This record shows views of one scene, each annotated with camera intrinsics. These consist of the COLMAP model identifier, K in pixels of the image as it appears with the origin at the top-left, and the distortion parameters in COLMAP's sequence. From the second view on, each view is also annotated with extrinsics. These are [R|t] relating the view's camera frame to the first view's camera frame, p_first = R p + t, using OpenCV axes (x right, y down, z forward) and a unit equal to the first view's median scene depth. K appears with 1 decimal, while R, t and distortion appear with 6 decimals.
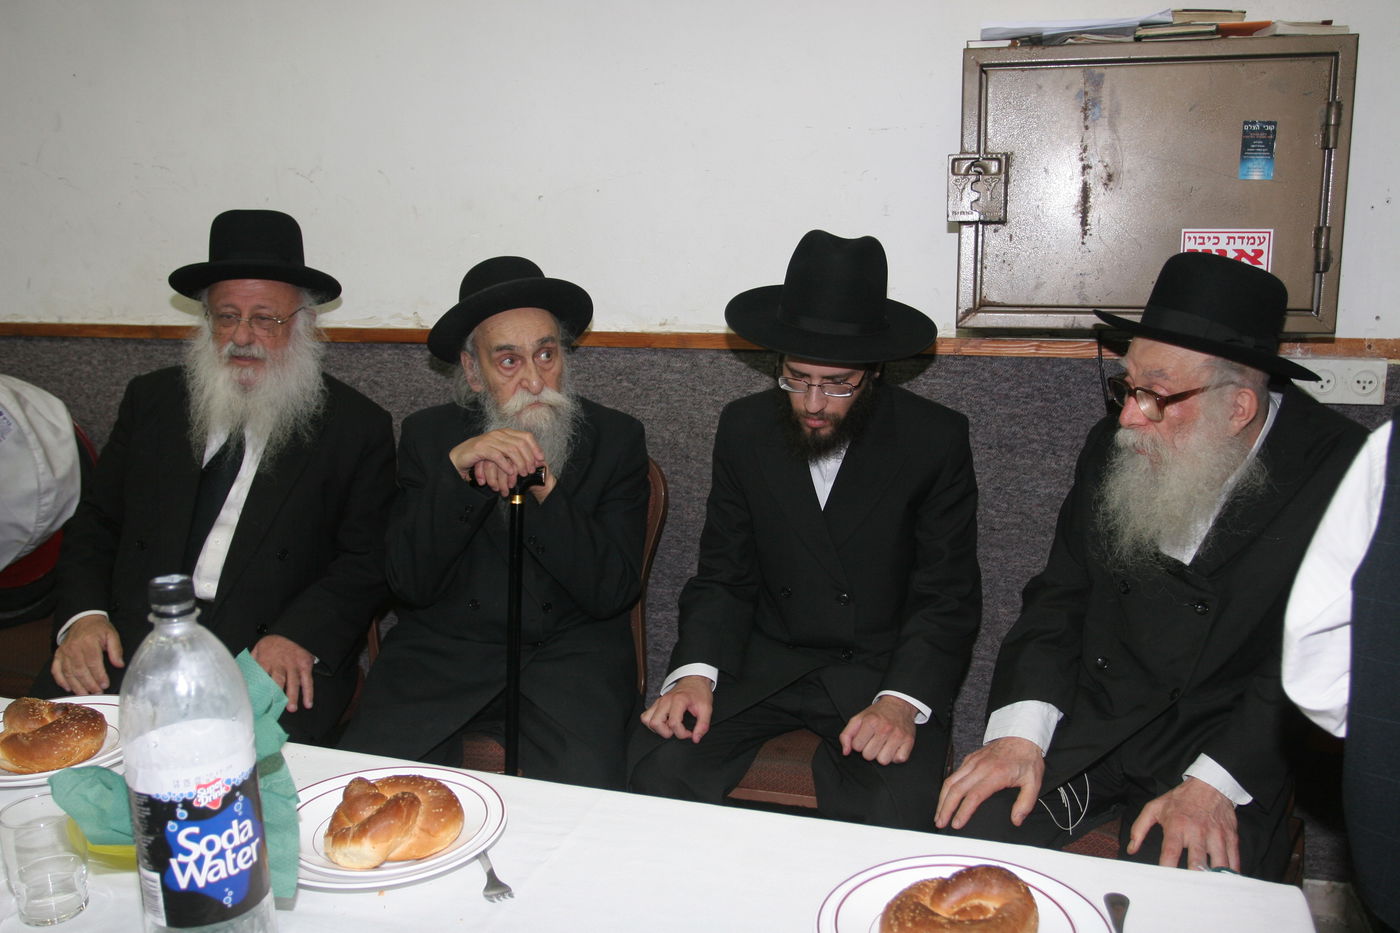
lens RADIAL K [[1243.6, 0, 701.3], [0, 1243.6, 464.6], [0, 0, 1]] dist [-0.046278, 0.015098]
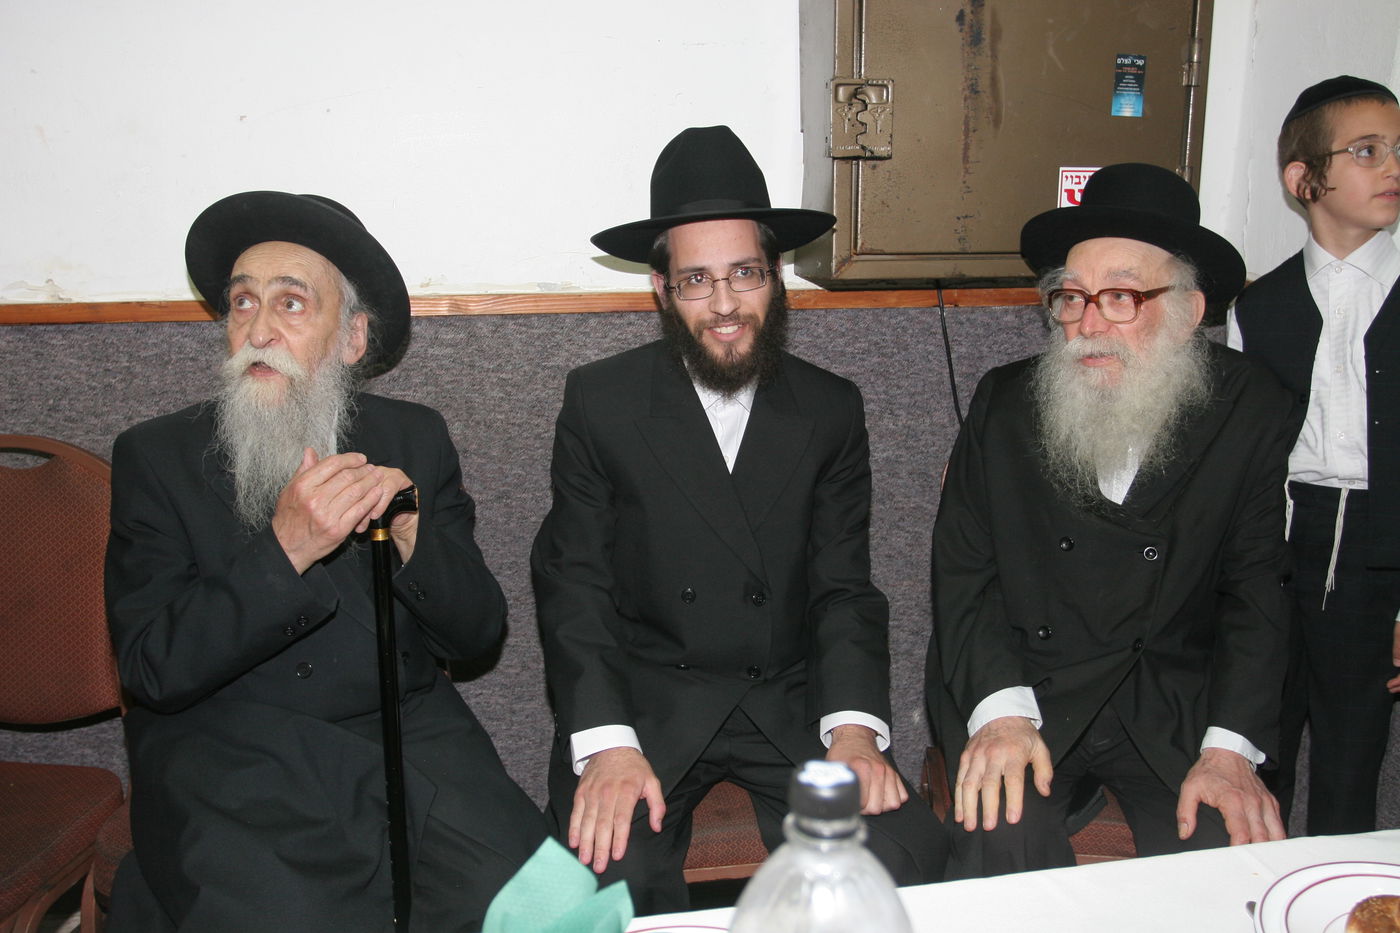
lens RADIAL K [[1356.8, 0, 696.7], [0, 1356.8, 468.8], [0, 0, 1]] dist [-0.054015, 0.022559]
pose [[0.890003, -0.094528, 0.446049, -0.321525], [0.075457, 0.995320, 0.060371, -0.043722], [-0.449668, -0.020074, 0.892970, 0.195762]]
